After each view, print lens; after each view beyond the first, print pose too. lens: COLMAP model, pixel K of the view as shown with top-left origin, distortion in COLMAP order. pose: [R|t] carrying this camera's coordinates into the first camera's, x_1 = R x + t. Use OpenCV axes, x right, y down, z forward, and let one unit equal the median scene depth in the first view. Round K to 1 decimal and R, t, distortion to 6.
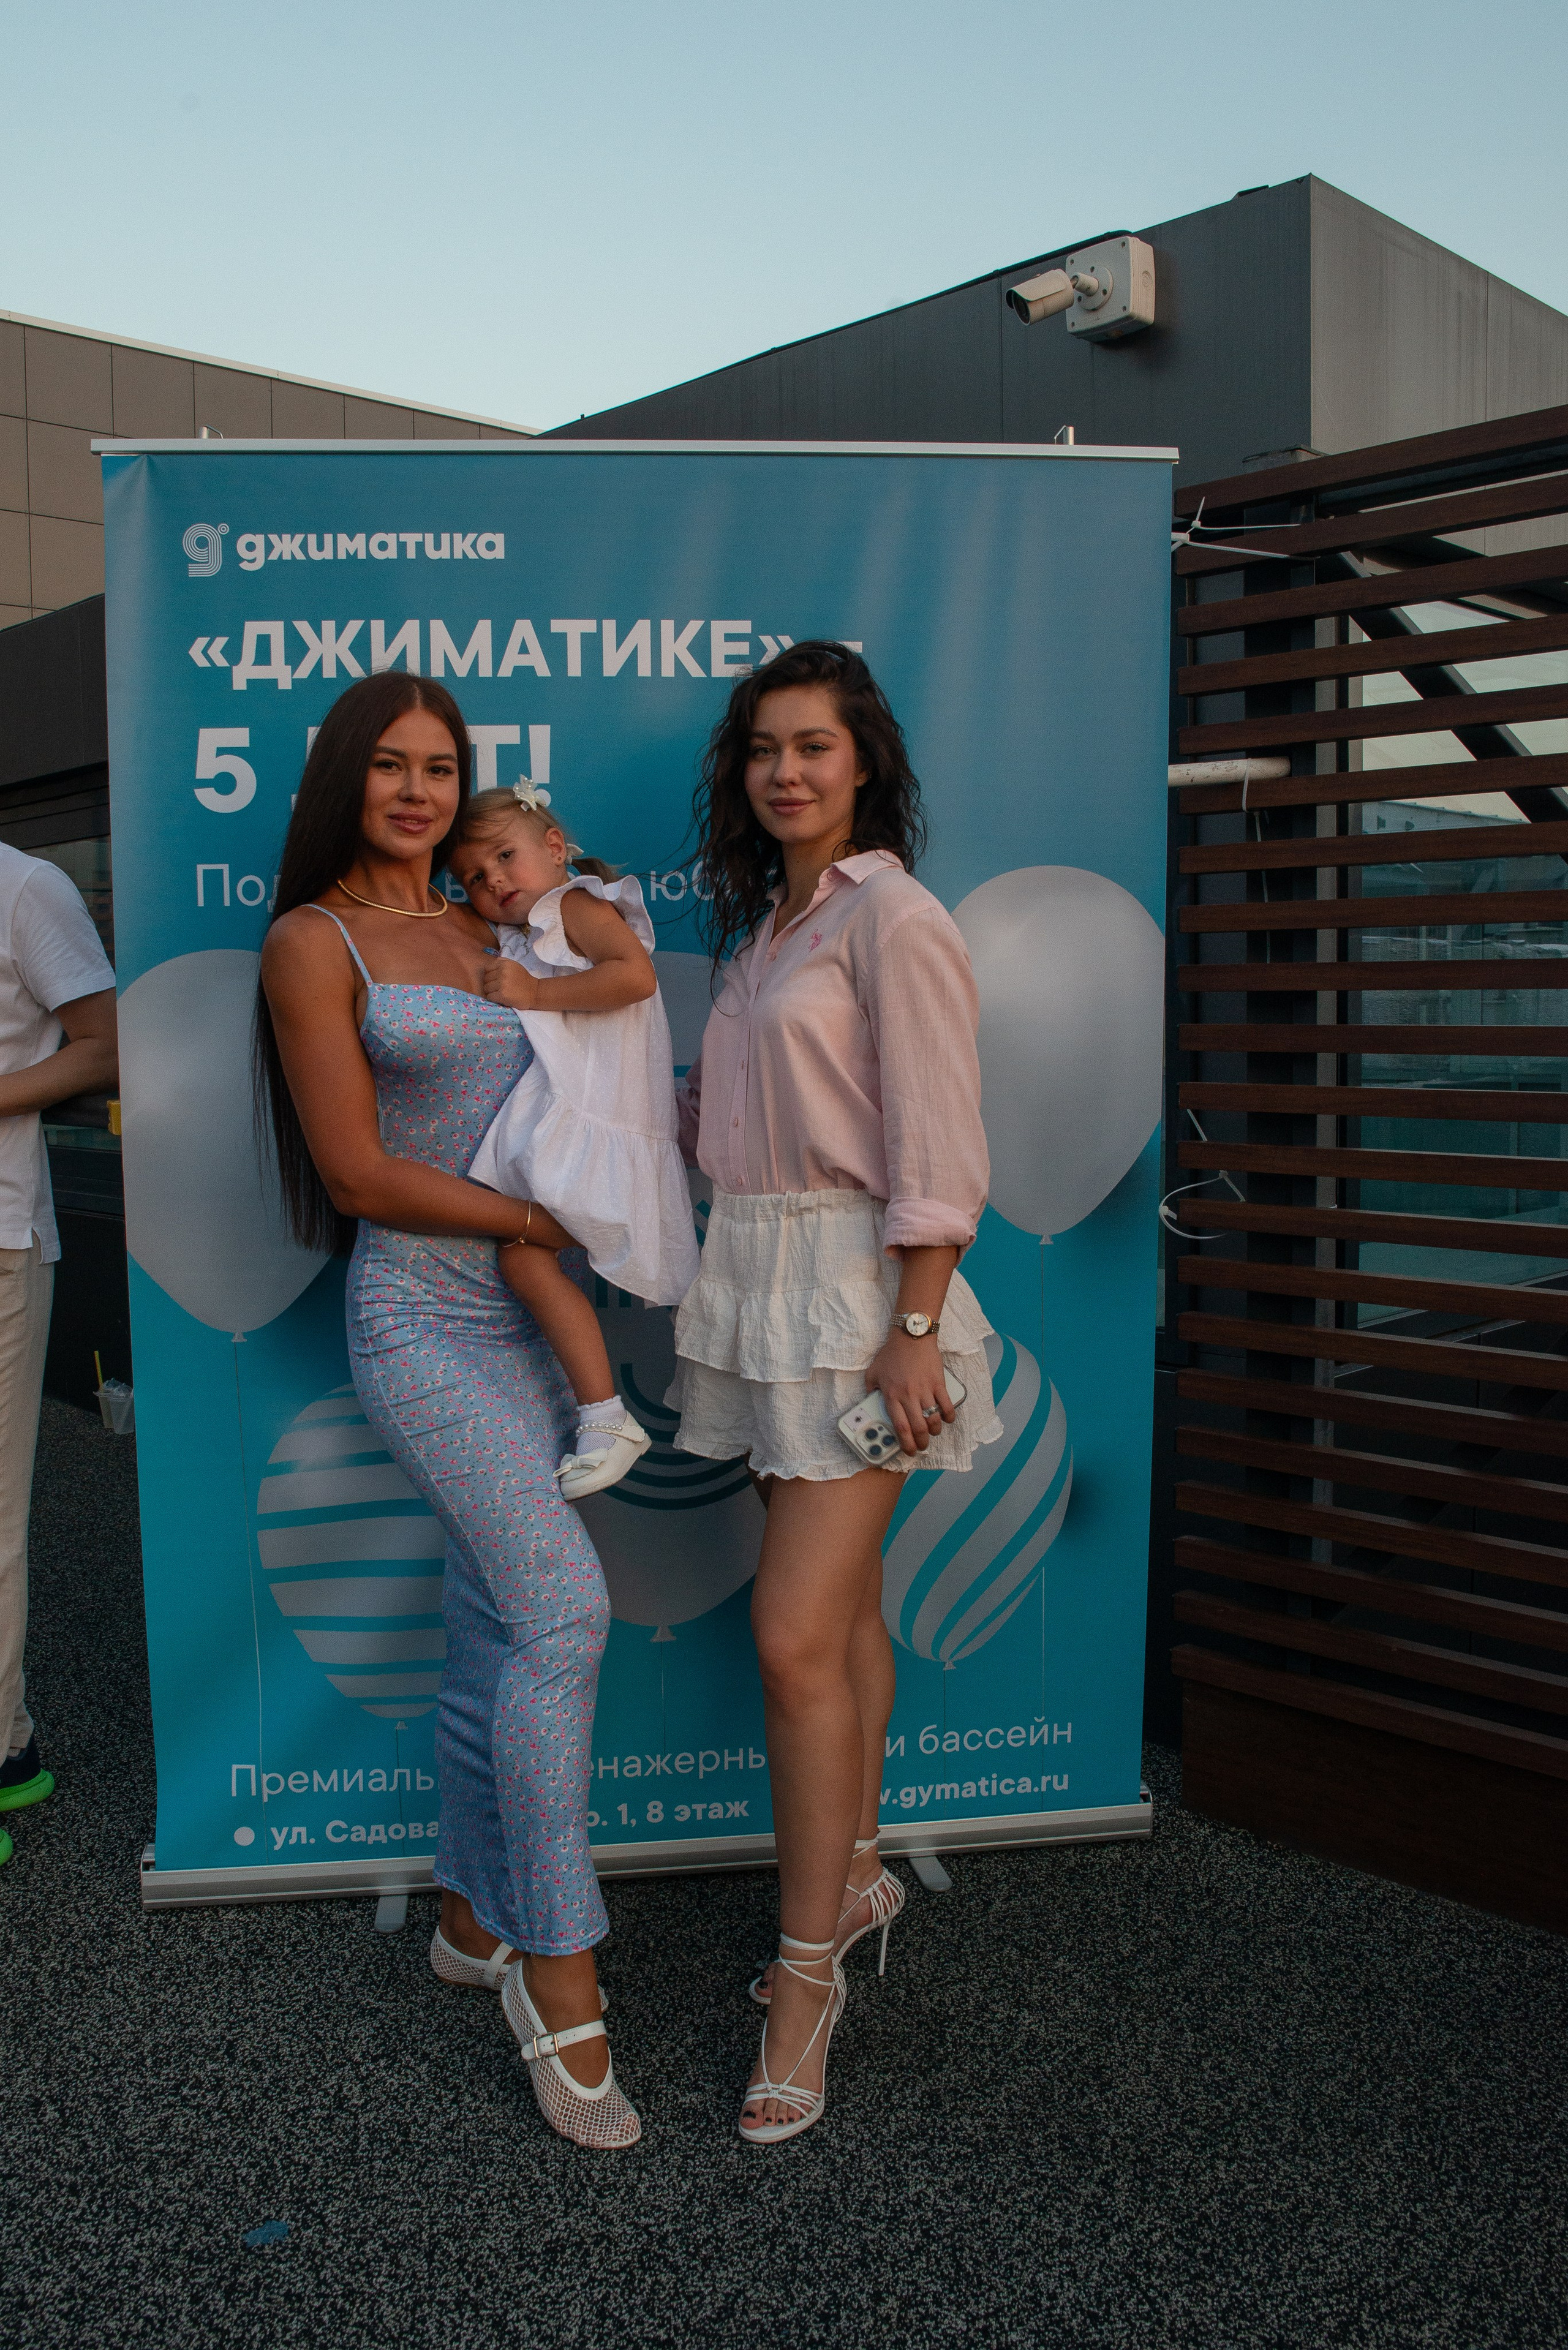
lens RADIAL K [[2154.3, 0, 740.0], [0, 2154.3, 1237.0], [0, 0, 1]] dist [-0.107720, 0.019903]
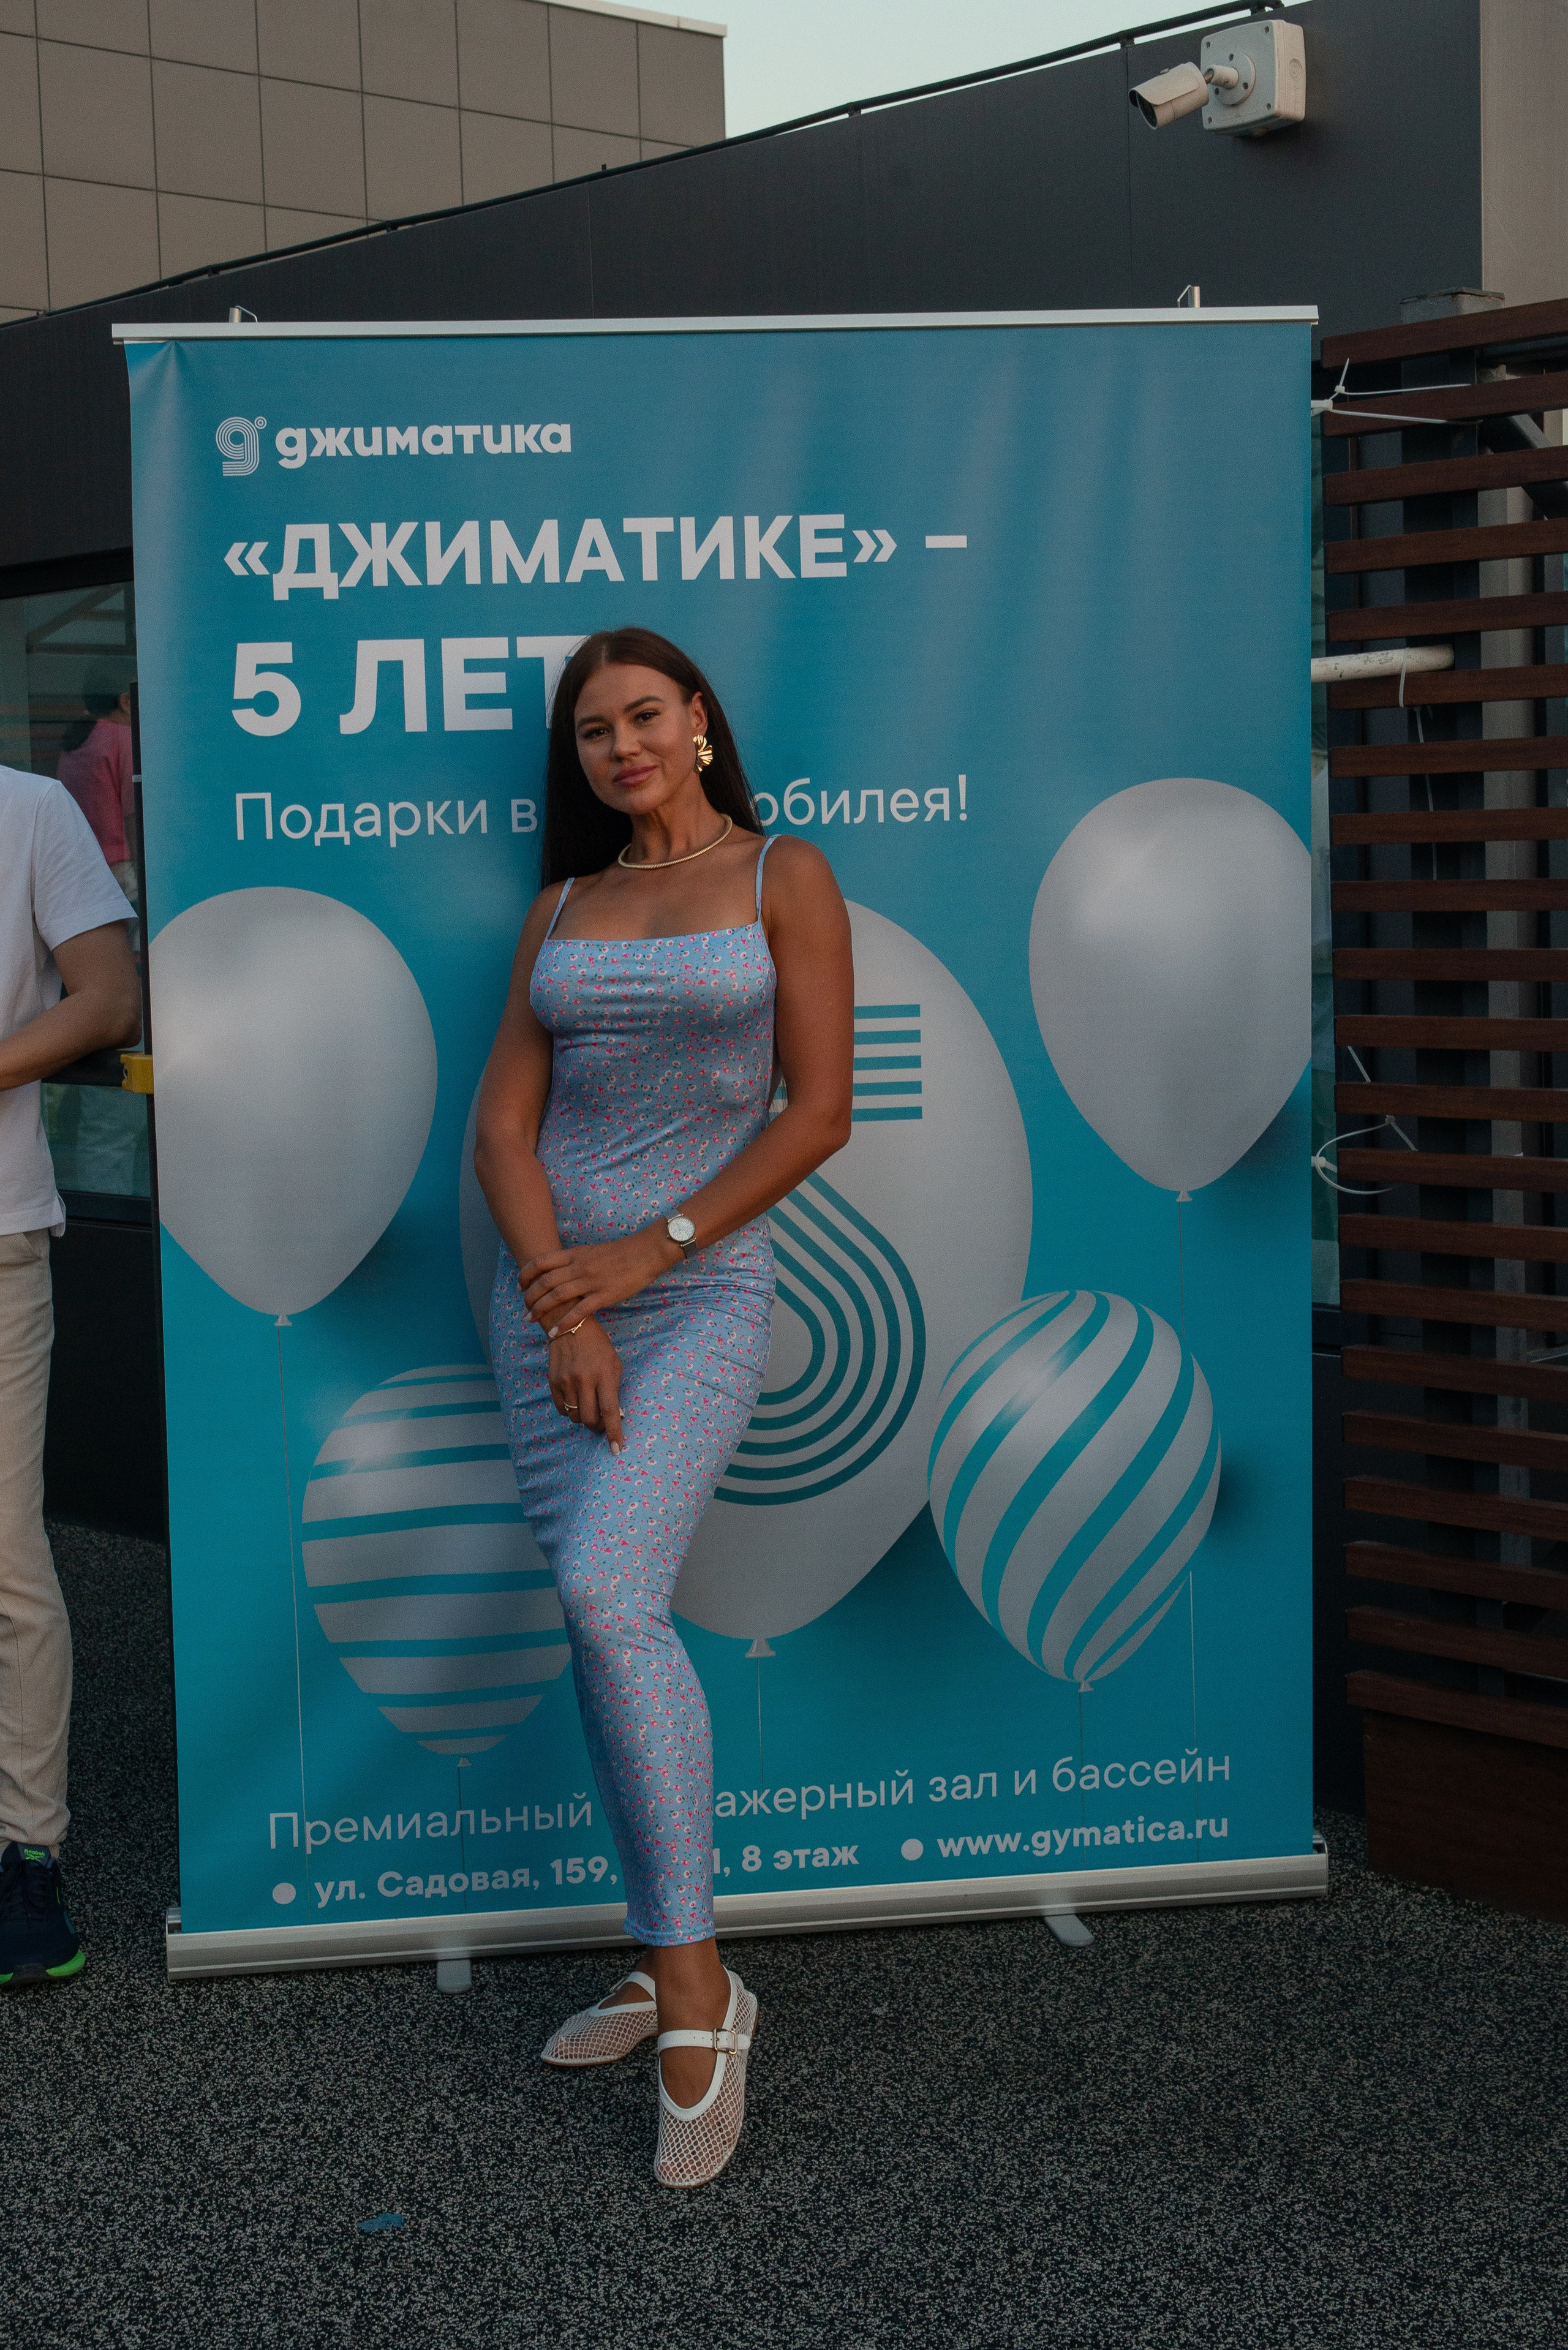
lens RADIAL K [[3001.7, 0, 799.0], [0, 3001.7, 1172.3], [0, 0, 1]] dist [-0.032929, -0.046651]
pose [[0.999875, -0.015669, -0.002213, -0.015590], [0.015630, 0.999737, -0.016787, 0.011029], [0.002475, 0.016751, 0.999857, -0.268679]]
